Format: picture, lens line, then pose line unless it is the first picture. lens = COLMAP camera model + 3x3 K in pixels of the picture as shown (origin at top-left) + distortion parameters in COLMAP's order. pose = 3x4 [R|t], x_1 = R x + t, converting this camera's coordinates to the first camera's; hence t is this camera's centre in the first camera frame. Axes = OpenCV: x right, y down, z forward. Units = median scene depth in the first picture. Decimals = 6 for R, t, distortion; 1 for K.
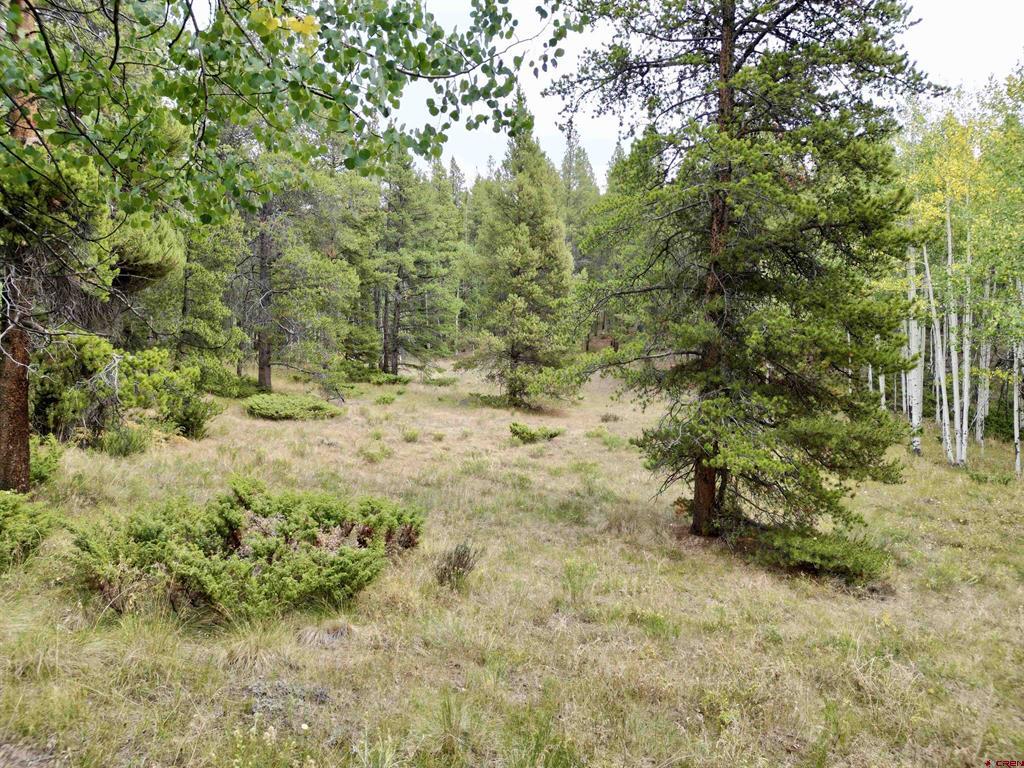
lens RADIAL K [[710.3, 0, 513.0], [0, 710.3, 381.9], [0, 0, 1]] dist [0.071013, -0.058510]
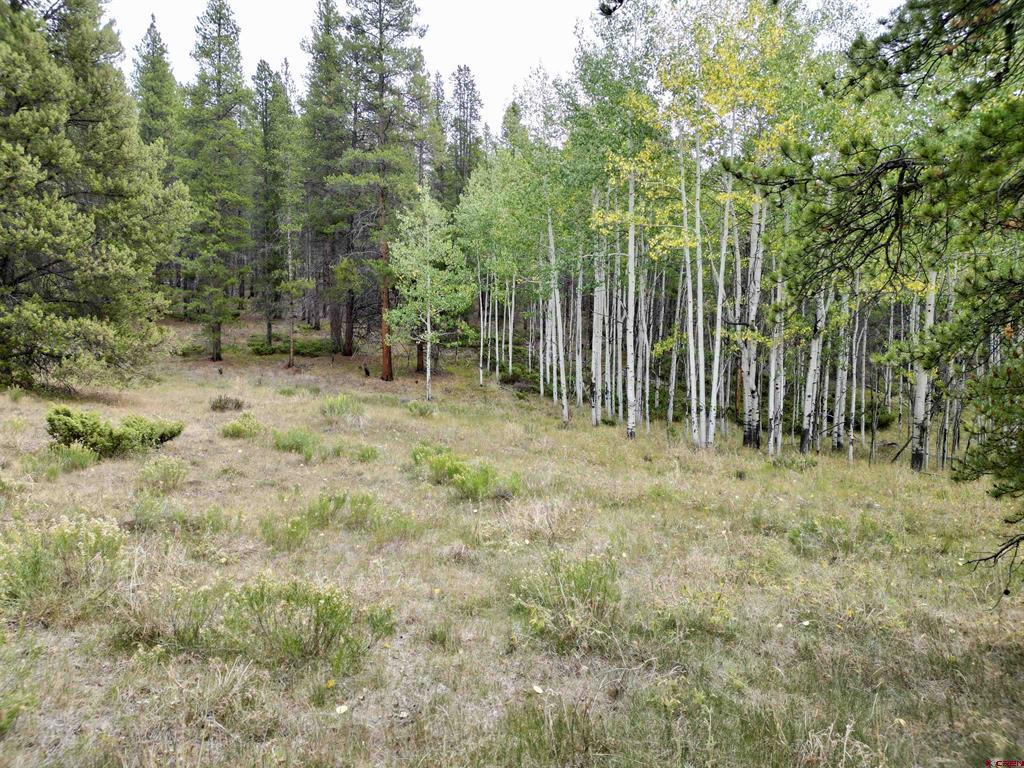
lens RADIAL K [[710.3, 0, 515.9], [0, 710.3, 384.4], [0, 0, 1]] dist [0.071013, -0.058510]
pose [[0.780441, -0.009760, 0.625153, -0.095146], [0.001075, 0.999898, 0.014269, 0.067262], [-0.625228, -0.010464, 0.780372, 0.929116]]
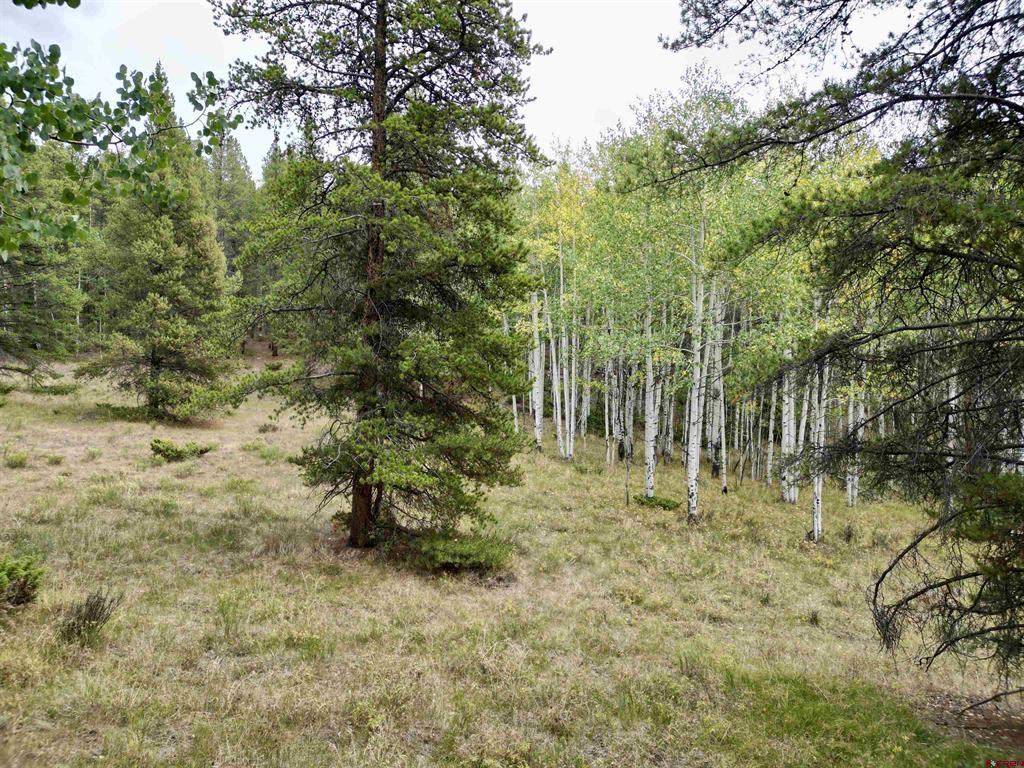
lens RADIAL K [[710.3, 0, 510.3], [0, 710.3, 379.5], [0, 0, 1]] dist [0.071013, -0.058510]
pose [[0.895066, -0.000999, 0.445933, -0.006117], [0.001187, 0.999999, -0.000142, -0.032304], [-0.445932, 0.000656, 0.895067, -0.044494]]
